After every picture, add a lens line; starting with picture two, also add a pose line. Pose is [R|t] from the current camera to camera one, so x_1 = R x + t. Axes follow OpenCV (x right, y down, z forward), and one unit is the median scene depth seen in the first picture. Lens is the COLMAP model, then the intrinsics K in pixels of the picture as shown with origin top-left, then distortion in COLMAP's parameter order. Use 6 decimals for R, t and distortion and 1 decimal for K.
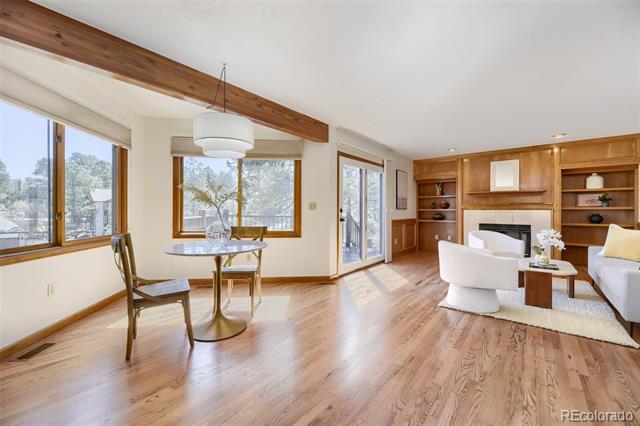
lens RADIAL K [[263.7, 0, 320.0], [0, 263.7, 213.0], [0, 0, 1]] dist [-0.000586, -0.000096]
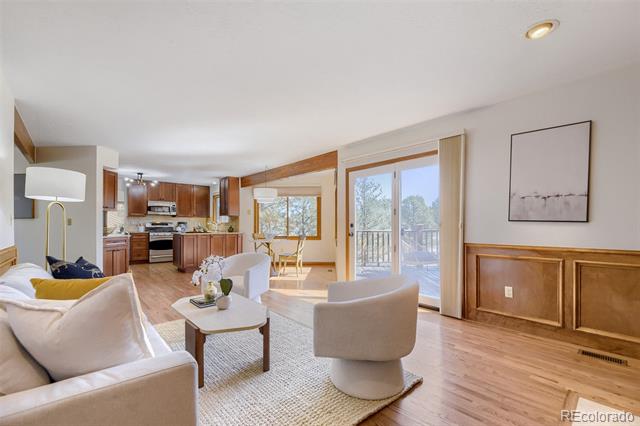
lens RADIAL K [[273.4, 0, 321.3], [0, 273.4, 225.3], [0, 0, 1]] dist [0.000316, -0.000007]
pose [[-0.150551, 0.003279, -0.988597, 0.956012], [-0.006939, 0.999966, 0.004374, -0.011283], [0.988578, 0.007518, -0.150523, 0.879074]]
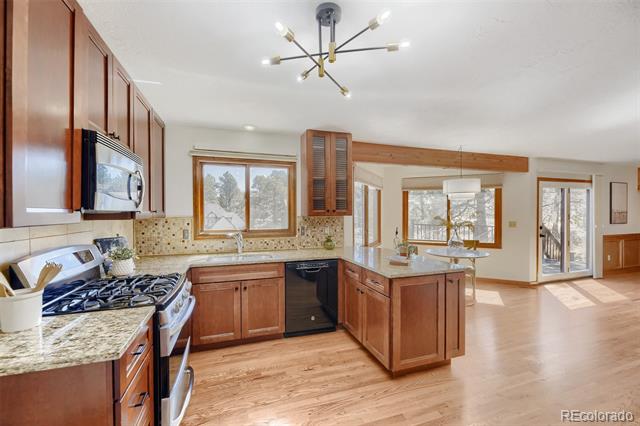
lens RADIAL K [[267.9, 0, 320.7], [0, 267.9, 214.8], [0, 0, 1]] dist [0.000064, -0.000250]
pose [[0.848094, 0.000929, -0.529845, -0.099107], [-0.000838, 1.000000, 0.000410, -0.055076], [0.529846, 0.000096, 0.848094, -0.438095]]
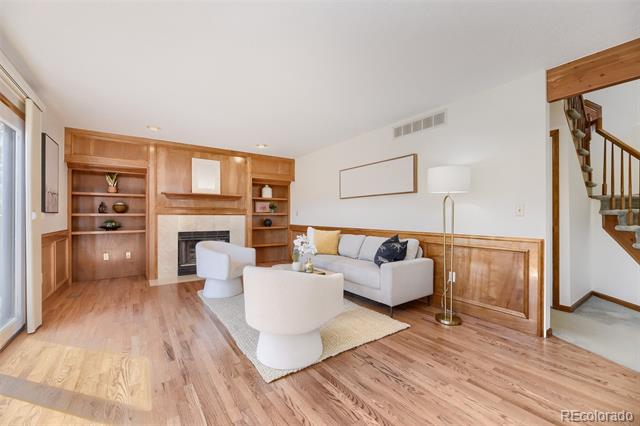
lens RADIAL K [[260.9, 0, 320.9], [0, 260.9, 215.6], [0, 0, 1]] dist [-0.002500, -0.000400]
pose [[0.274884, 0.000551, 0.961477, -0.038849], [0.007651, 0.999967, -0.002760, -0.005151], [-0.961447, 0.008115, 0.274871, 0.429934]]
